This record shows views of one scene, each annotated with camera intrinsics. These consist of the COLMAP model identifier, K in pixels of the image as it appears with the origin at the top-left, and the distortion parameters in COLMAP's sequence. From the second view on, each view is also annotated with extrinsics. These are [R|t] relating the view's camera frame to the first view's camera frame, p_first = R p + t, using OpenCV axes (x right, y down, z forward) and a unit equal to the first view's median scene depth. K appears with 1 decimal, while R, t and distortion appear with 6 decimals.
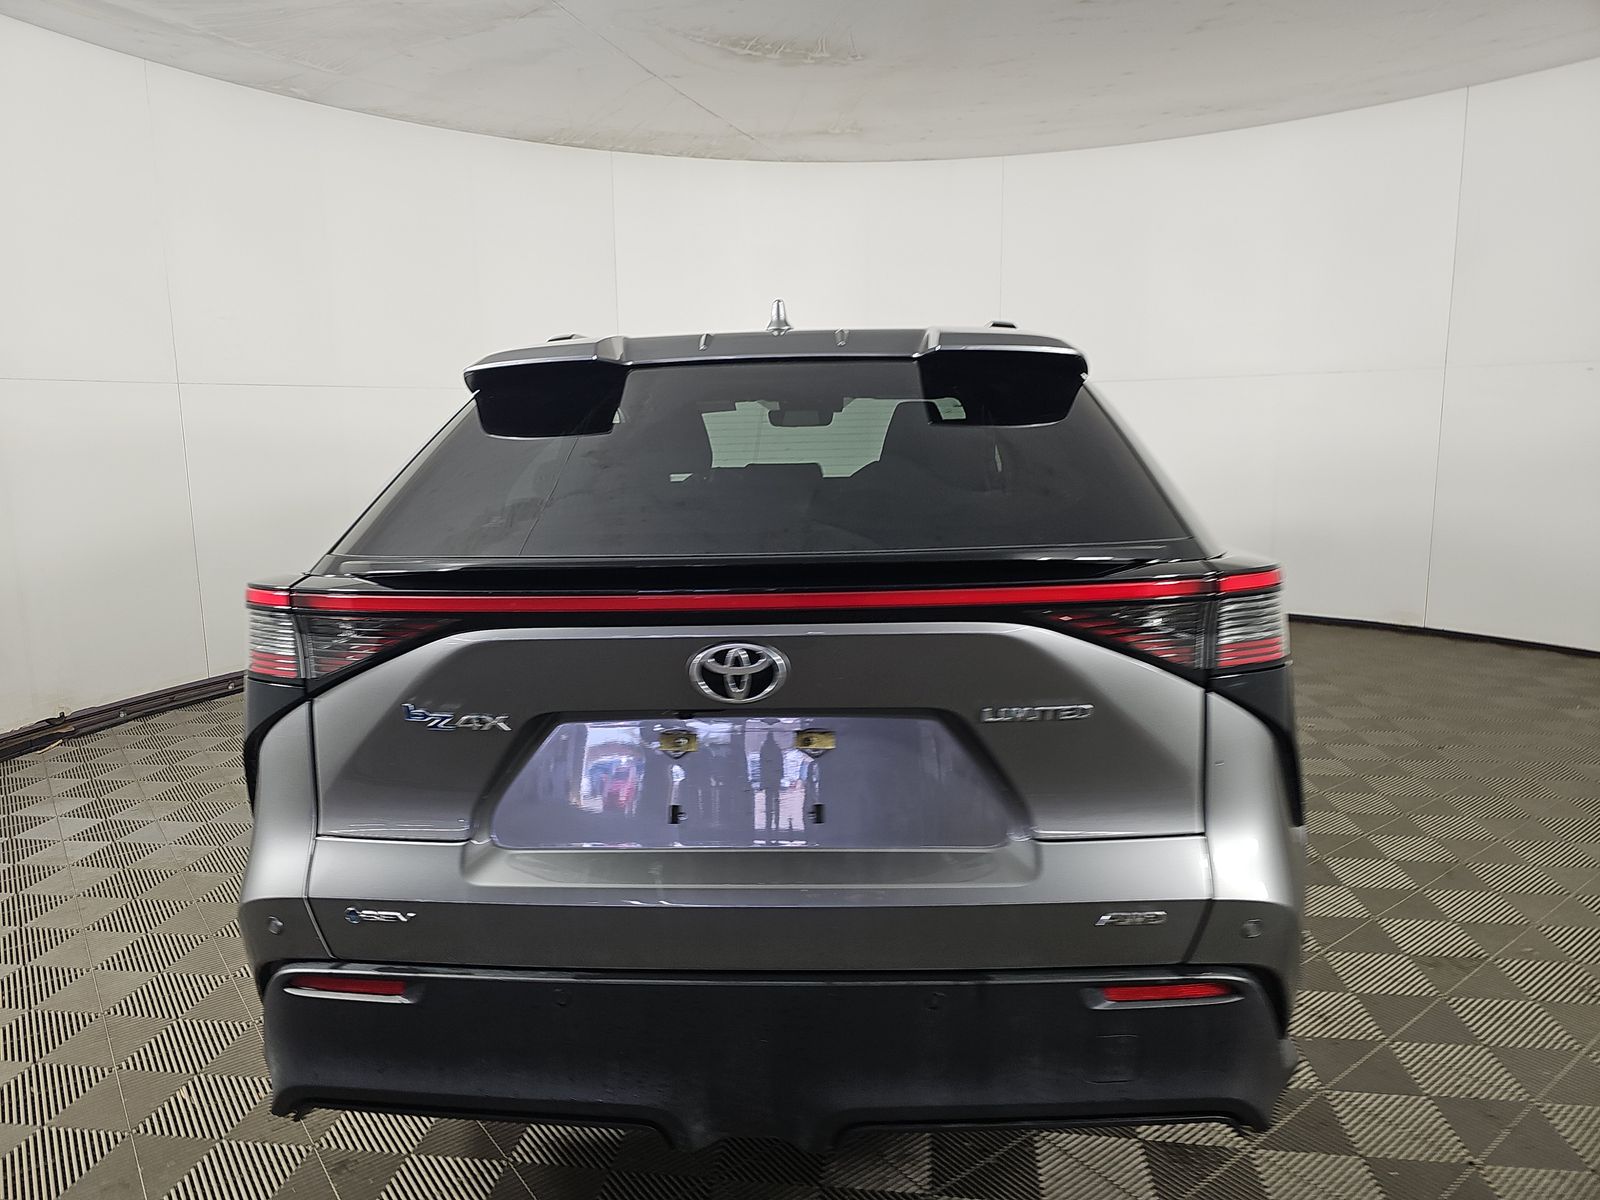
lens RADIAL K [[1065.5, 0, 800.0], [0, 1065.5, 600.0], [0, 0, 1]] dist [0.007228, 0.001737]
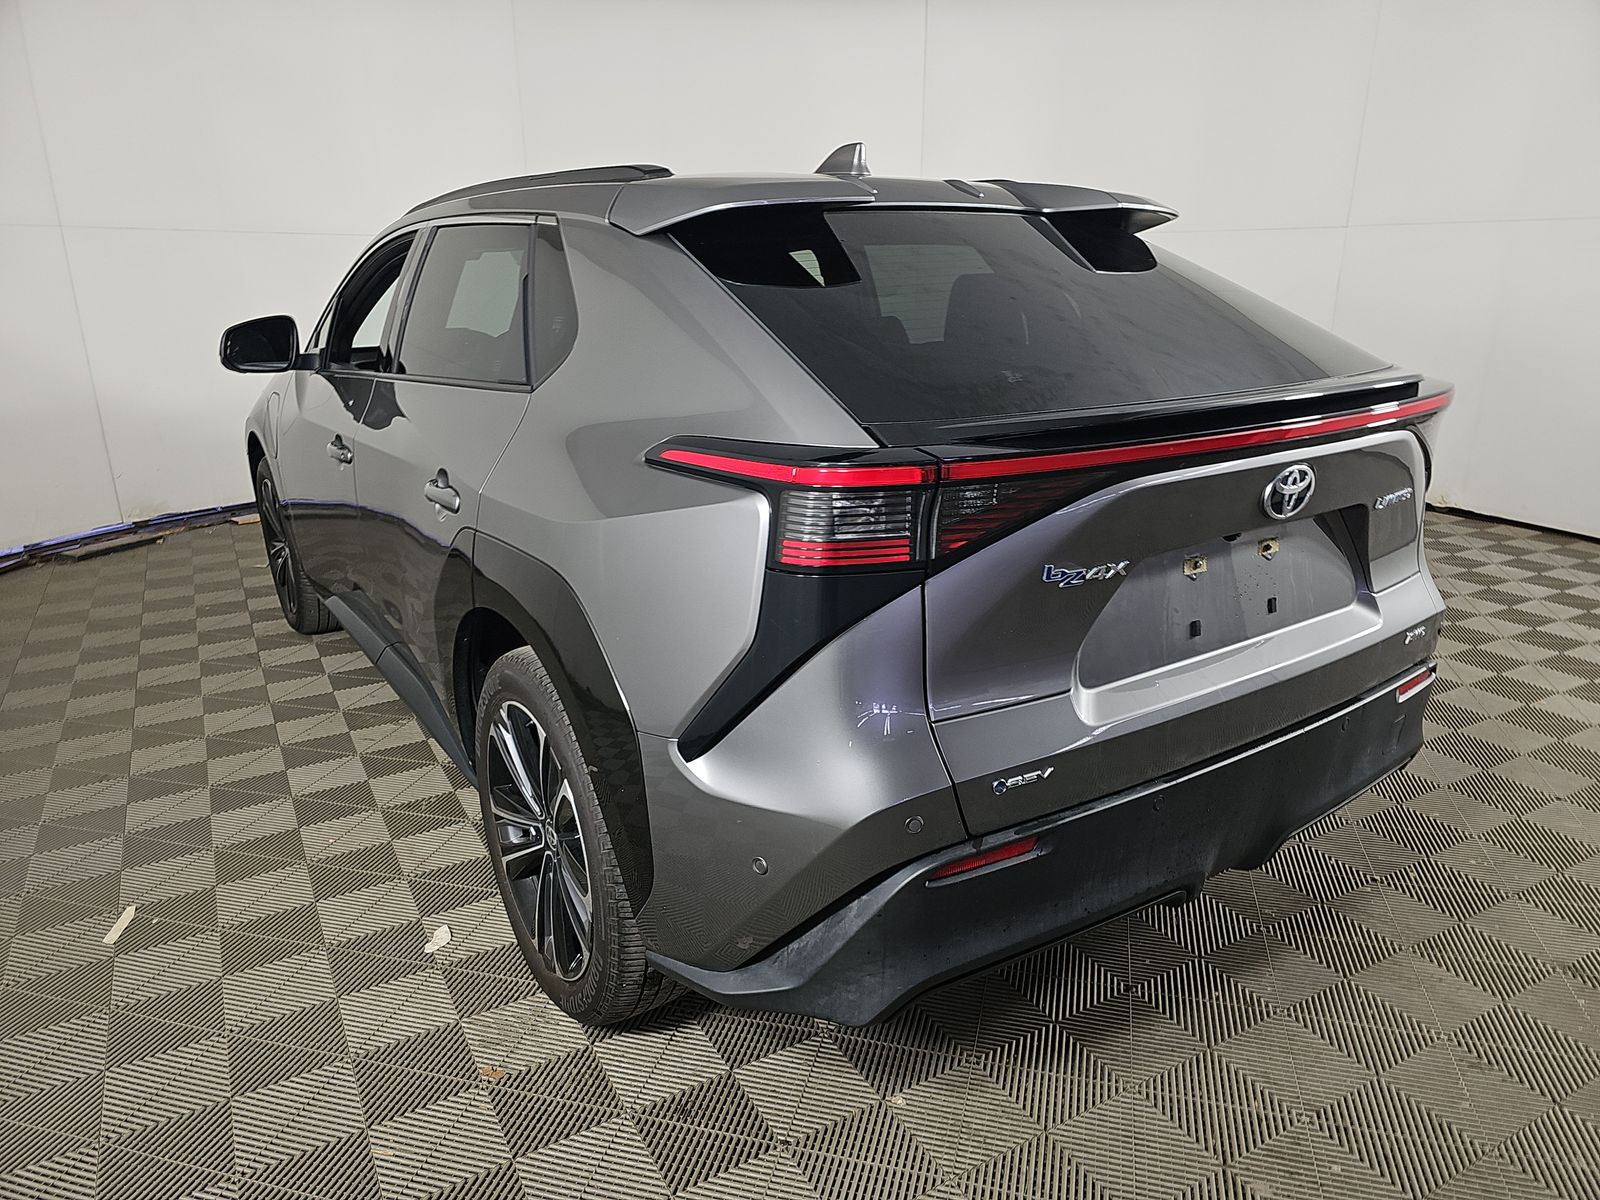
lens RADIAL K [[1065.5, 0, 800.0], [0, 1065.5, 600.0], [0, 0, 1]] dist [0.007228, 0.001737]
pose [[0.805400, -0.170892, 0.567562, -0.236643], [0.095549, 0.982445, 0.160224, -0.010834], [-0.584980, -0.074815, 0.807590, 0.070303]]
